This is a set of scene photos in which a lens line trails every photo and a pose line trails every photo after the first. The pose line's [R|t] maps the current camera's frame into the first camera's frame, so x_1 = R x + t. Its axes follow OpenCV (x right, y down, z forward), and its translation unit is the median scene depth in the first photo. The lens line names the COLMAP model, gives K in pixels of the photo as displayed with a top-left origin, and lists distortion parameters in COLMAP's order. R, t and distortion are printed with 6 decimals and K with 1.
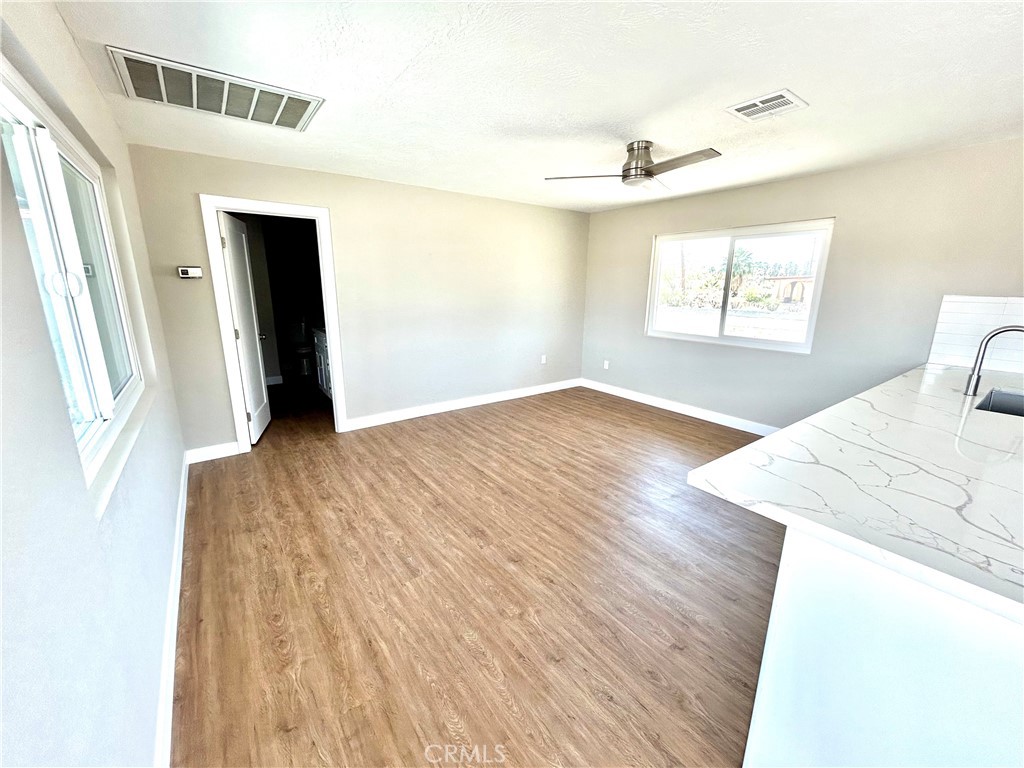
lens RADIAL K [[411.4, 0, 509.9], [0, 411.4, 380.6], [0, 0, 1]] dist [-0.002025, 0.001389]
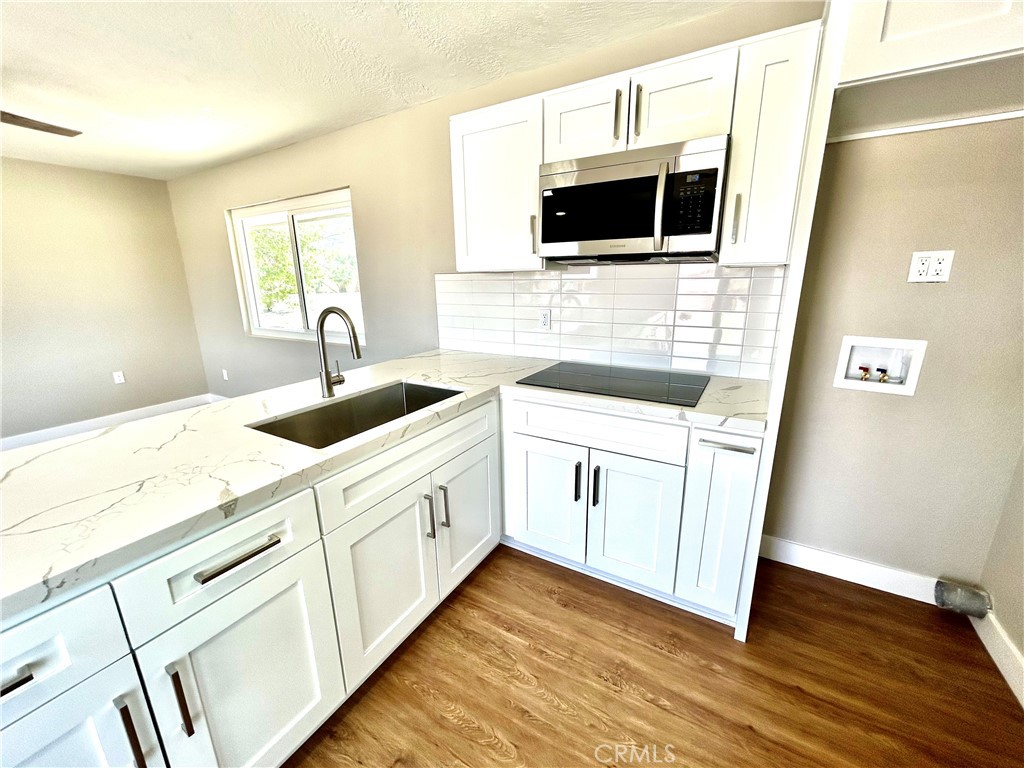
lens RADIAL K [[411.4, 0, 510.1], [0, 411.4, 380.0], [0, 0, 1]] dist [-0.002025, 0.001389]
pose [[0.921501, -0.120970, 0.369057, 0.834591], [0.115462, 0.992620, 0.037063, 0.011089], [-0.370817, 0.008458, 0.928668, 0.097945]]
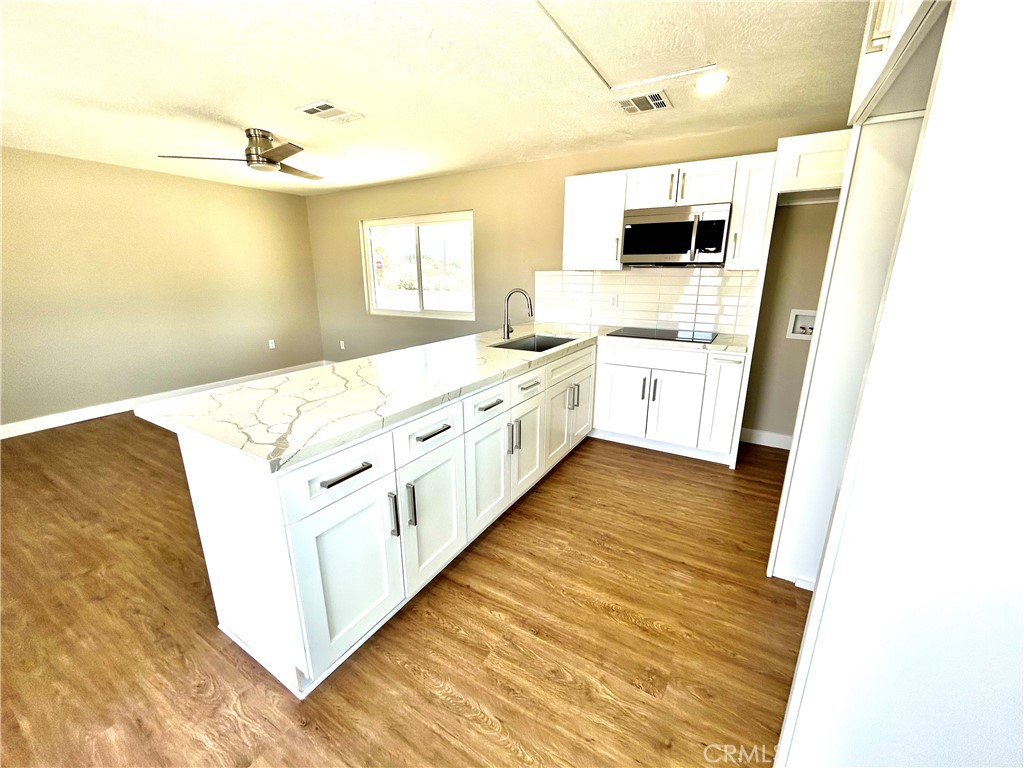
lens RADIAL K [[411.4, 0, 509.4], [0, 411.4, 381.4], [0, 0, 1]] dist [-0.002025, 0.001389]
pose [[0.921411, -0.111155, 0.372352, 0.420423], [0.099791, 0.993765, 0.049721, 0.081867], [-0.375558, -0.008656, 0.926759, -0.235989]]
